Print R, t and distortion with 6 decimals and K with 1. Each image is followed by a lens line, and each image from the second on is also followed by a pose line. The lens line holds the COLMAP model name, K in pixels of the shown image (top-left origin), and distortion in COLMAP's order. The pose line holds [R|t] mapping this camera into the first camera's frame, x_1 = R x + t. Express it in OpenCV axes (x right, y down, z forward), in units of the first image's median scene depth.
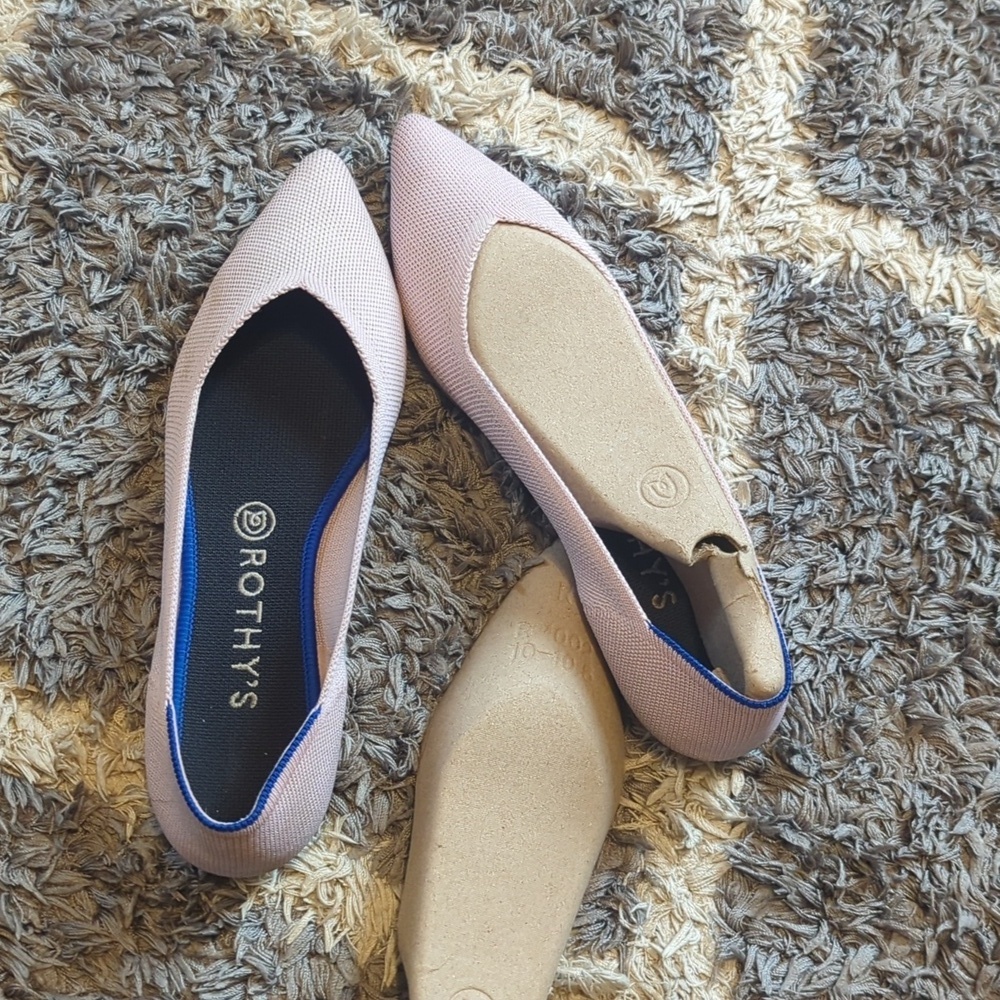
lens RADIAL K [[1630.4, 0, 500.0], [0, 1630.4, 500.0], [0, 0, 1]] dist [0.073639, -0.281905]
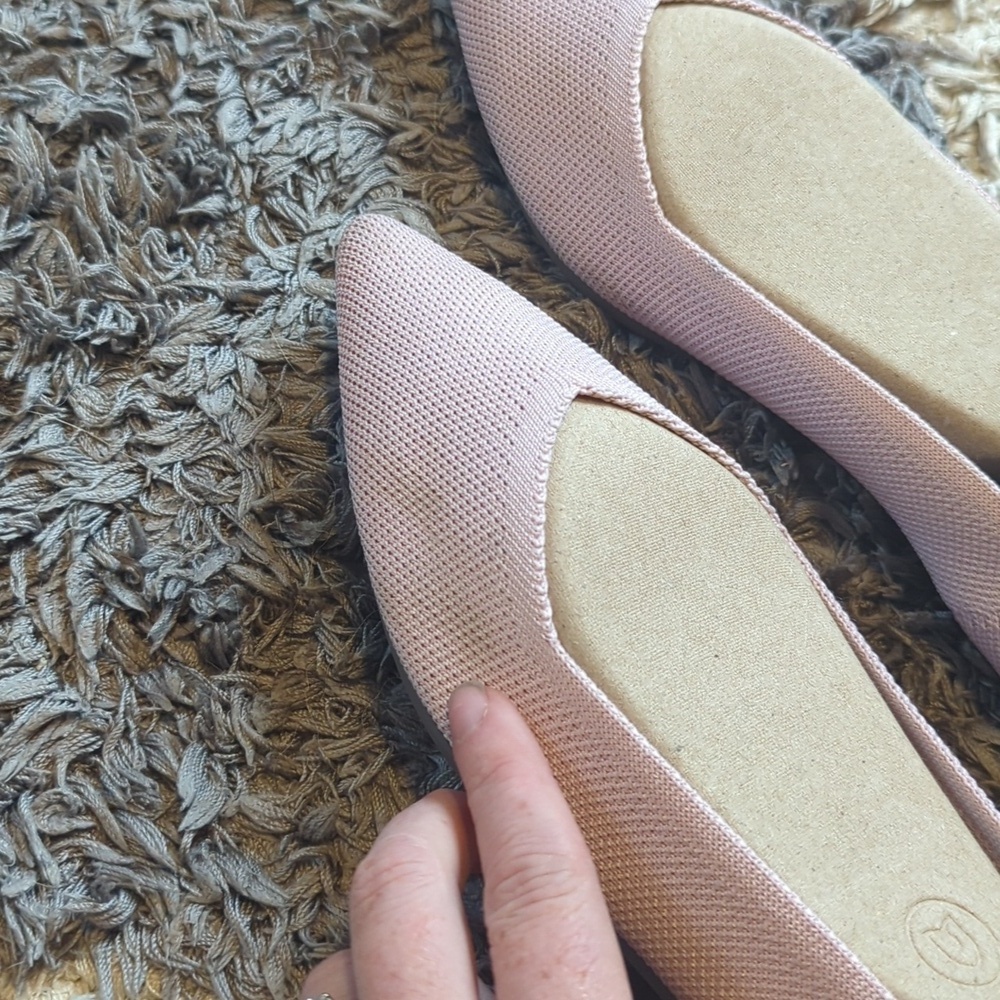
lens RADIAL K [[1630.4, 0, 500.0], [0, 1630.4, 500.0], [0, 0, 1]] dist [0.073639, -0.281905]
pose [[0.983438, -0.165354, 0.074218, -0.124831], [0.170898, 0.982364, -0.075856, 0.037348], [-0.060366, 0.087284, 0.994353, 0.413808]]
